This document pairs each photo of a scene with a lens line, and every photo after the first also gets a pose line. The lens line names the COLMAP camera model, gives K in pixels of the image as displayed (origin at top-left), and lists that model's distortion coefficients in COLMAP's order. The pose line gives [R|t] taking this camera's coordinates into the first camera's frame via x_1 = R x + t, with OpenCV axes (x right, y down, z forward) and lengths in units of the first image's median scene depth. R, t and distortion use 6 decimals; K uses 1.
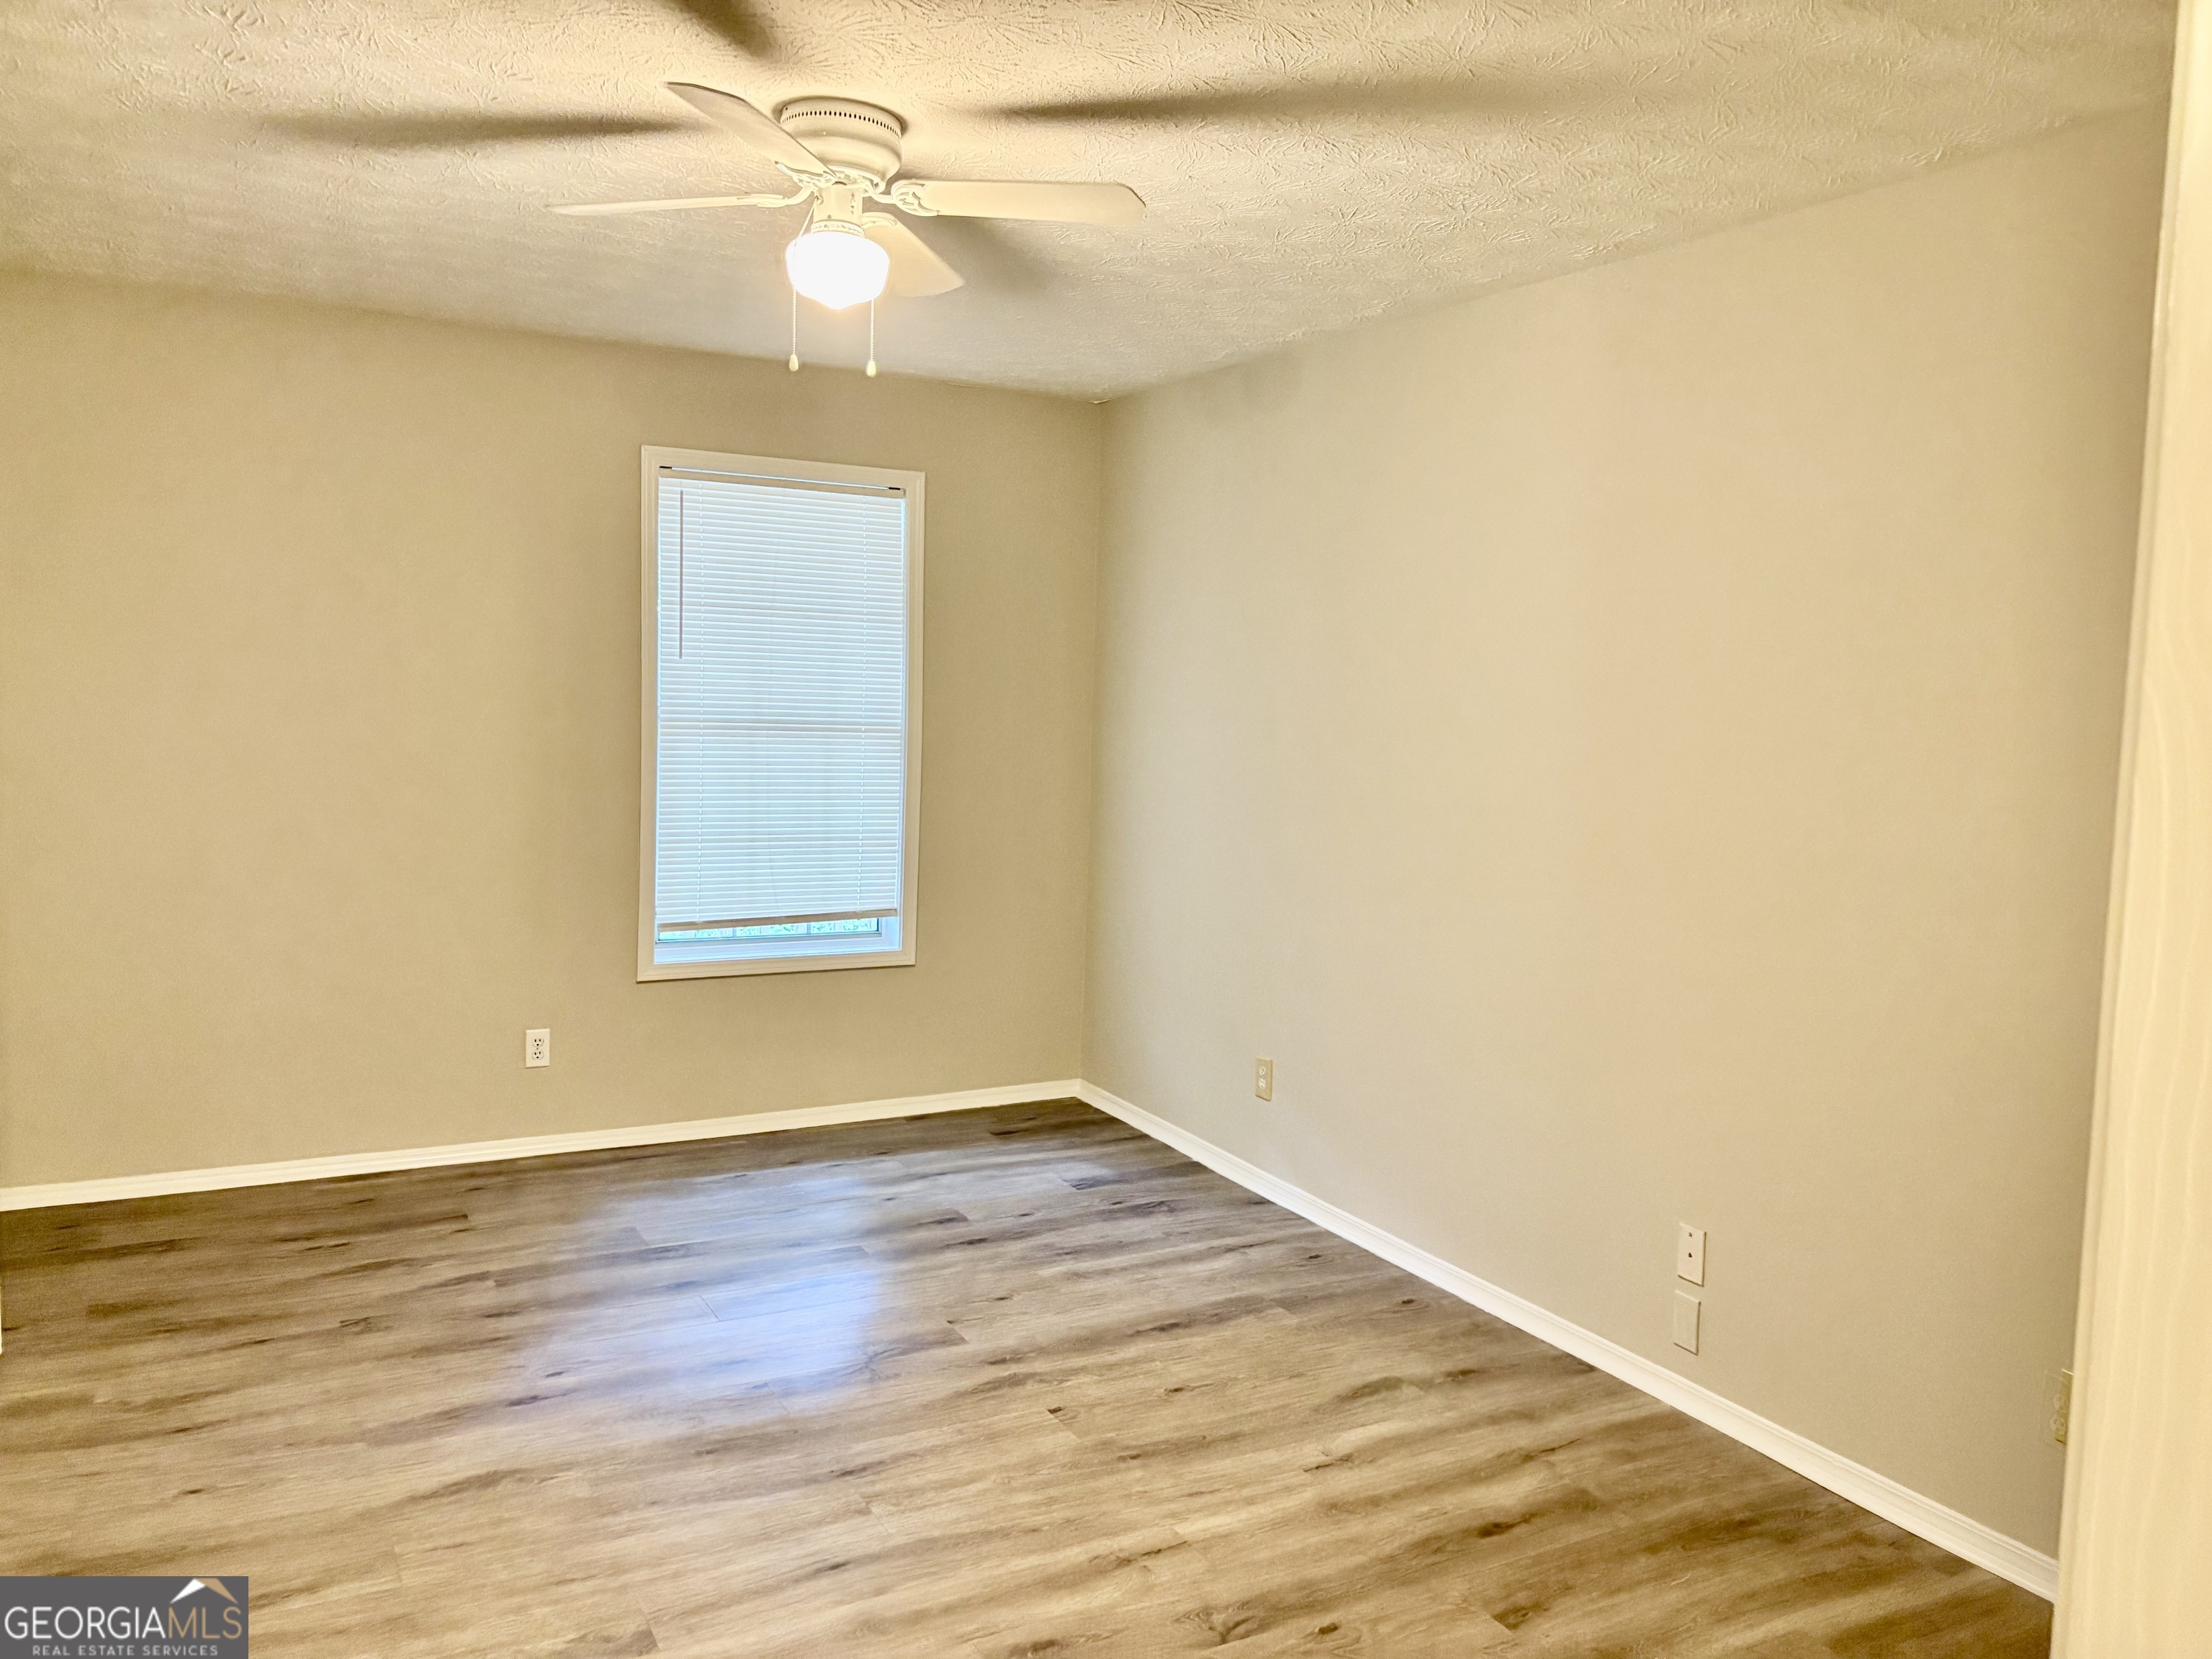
lens RADIAL K [[1675.0, 0, 1103.9], [0, 1675.0, 832.2], [0, 0, 1]] dist [0.016222, -0.019107]
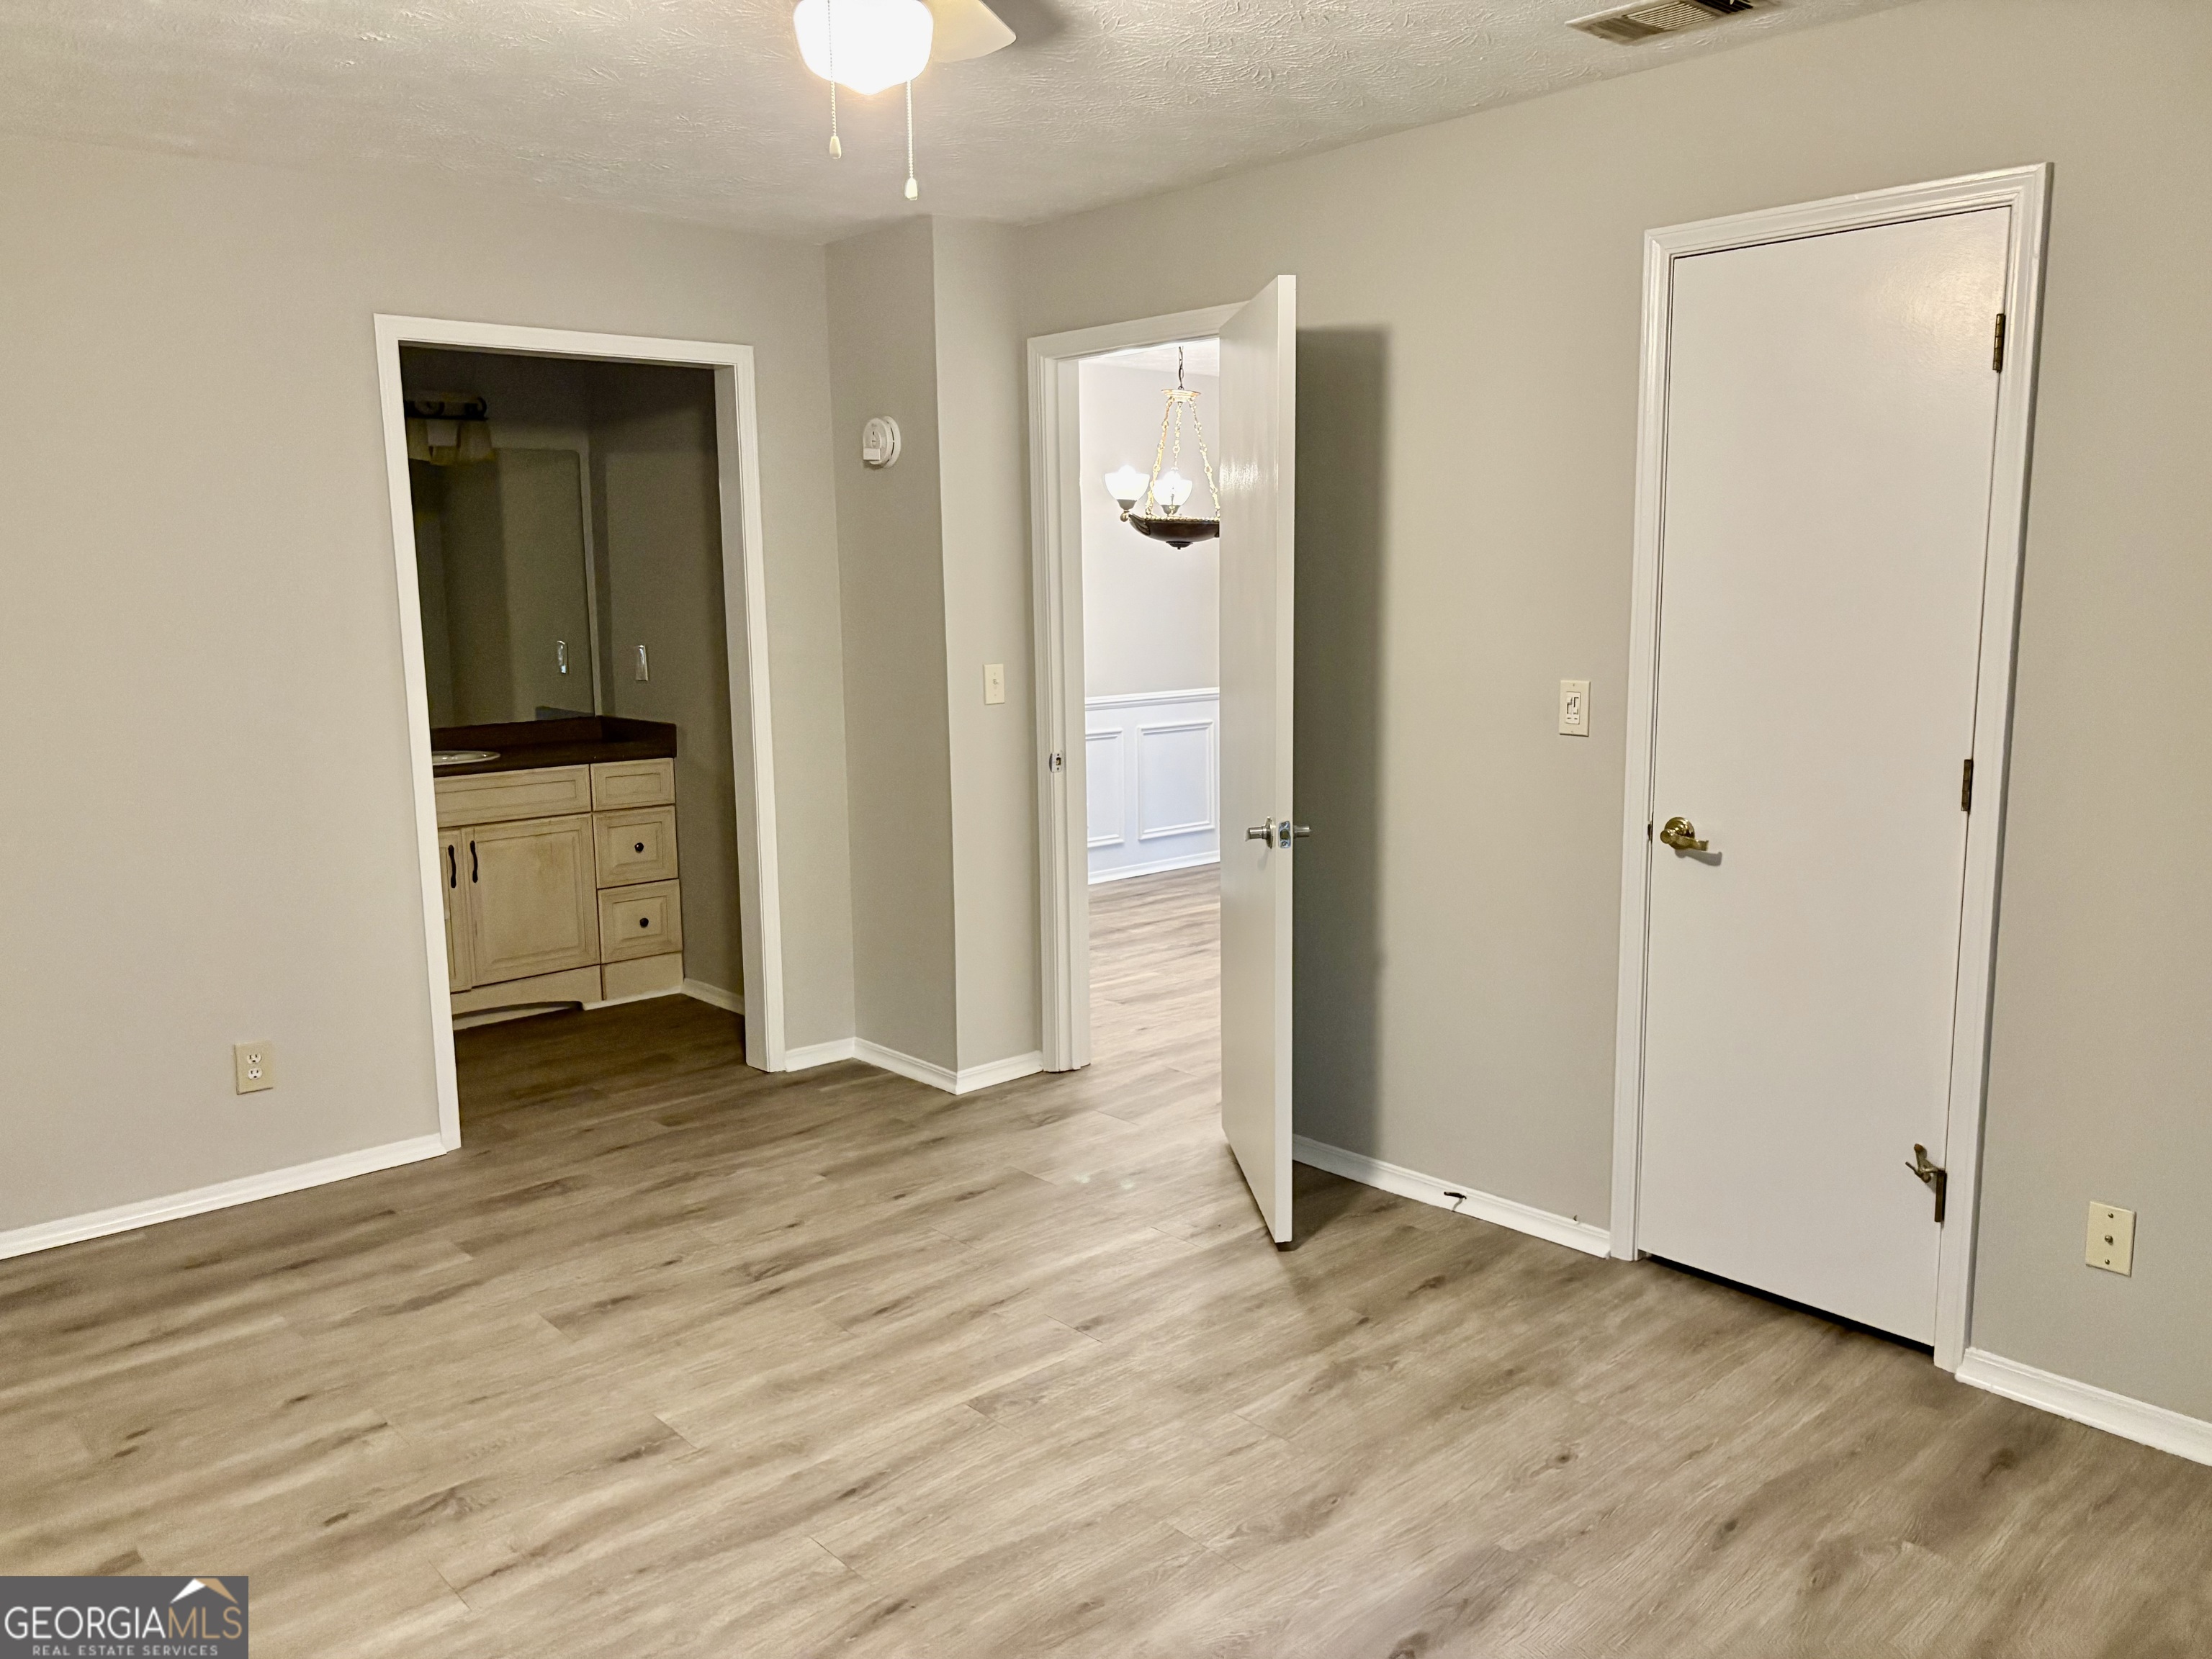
lens RADIAL K [[1675.0, 0, 1105.0], [0, 1675.0, 831.0], [0, 0, 1]] dist [0.016222, -0.019107]
pose [[-0.970652, 0.019097, -0.239731, -0.074122], [-0.038248, 0.971896, 0.232284, -0.167039], [0.237429, 0.234636, -0.942642, 1.817853]]
